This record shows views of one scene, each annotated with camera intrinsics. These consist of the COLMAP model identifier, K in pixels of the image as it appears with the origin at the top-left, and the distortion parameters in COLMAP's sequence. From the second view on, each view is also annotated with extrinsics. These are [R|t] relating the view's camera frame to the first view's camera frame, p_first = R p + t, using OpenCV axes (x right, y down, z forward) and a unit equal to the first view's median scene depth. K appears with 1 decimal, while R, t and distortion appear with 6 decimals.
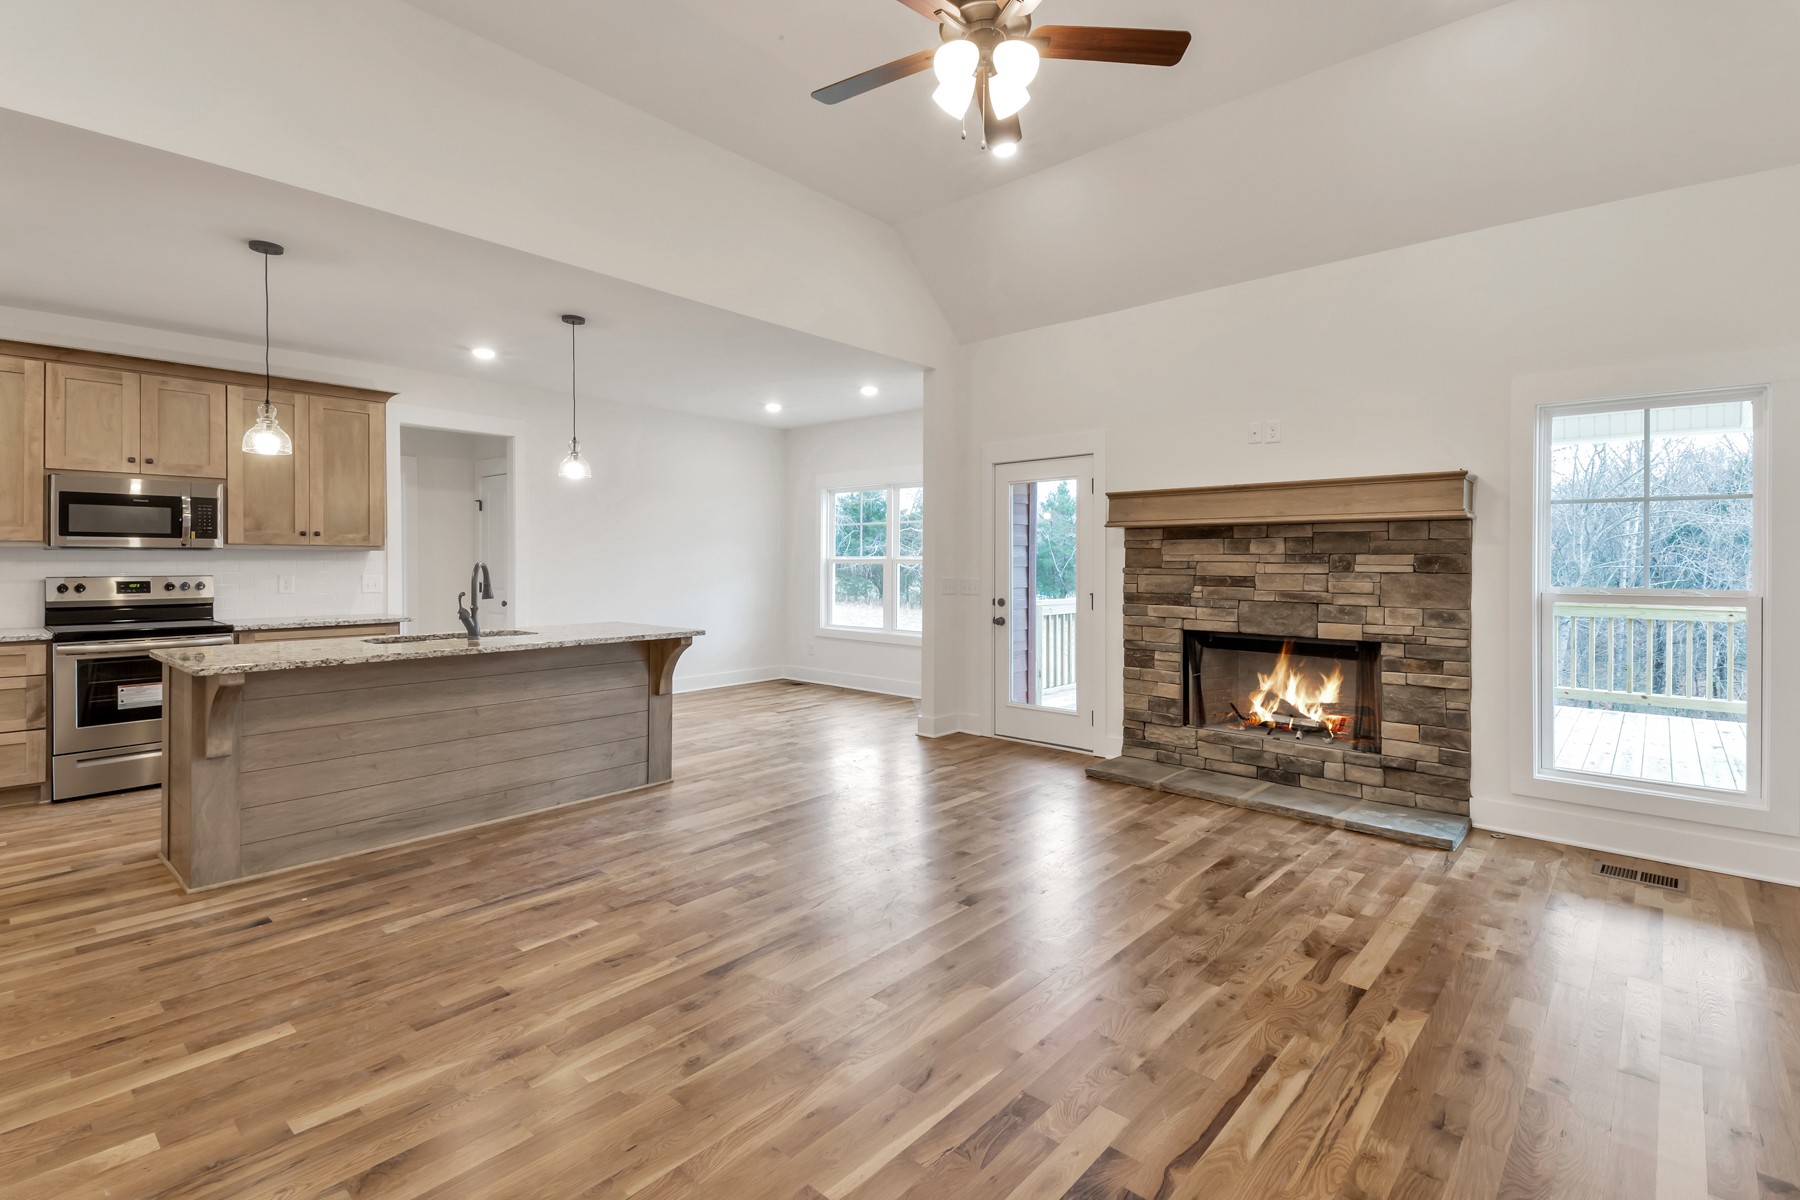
lens RADIAL K [[828.4, 0, 901.7], [0, 828.4, 569.5], [0, 0, 1]] dist [0.001692, -0.000077]
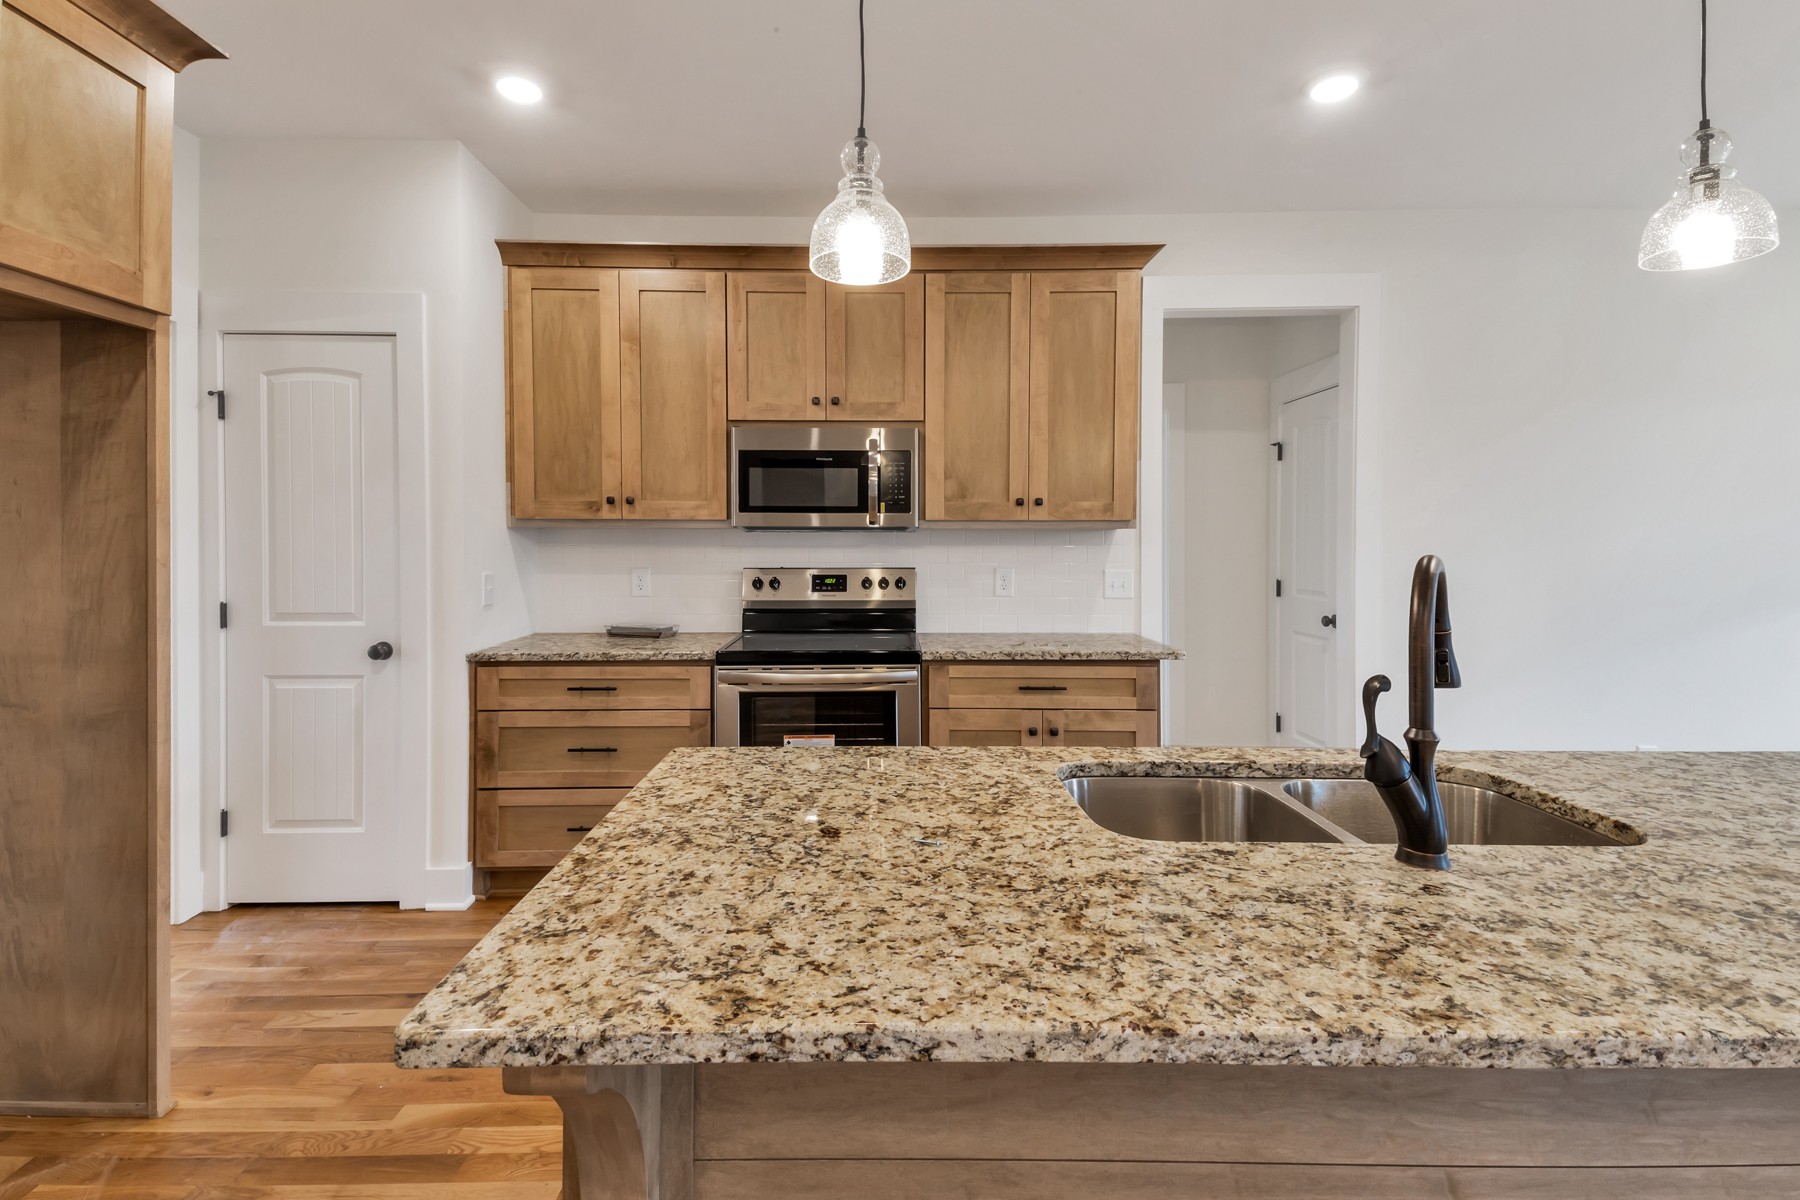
lens RADIAL K [[828.4, 0, 901.7], [0, 828.4, 569.5], [0, 0, 1]] dist [0.001692, -0.000077]
pose [[0.667048, 0.024952, -0.744597, -0.350856], [-0.005818, 0.999583, 0.028284, -0.011300], [0.744992, -0.014534, 0.666915, 0.571505]]
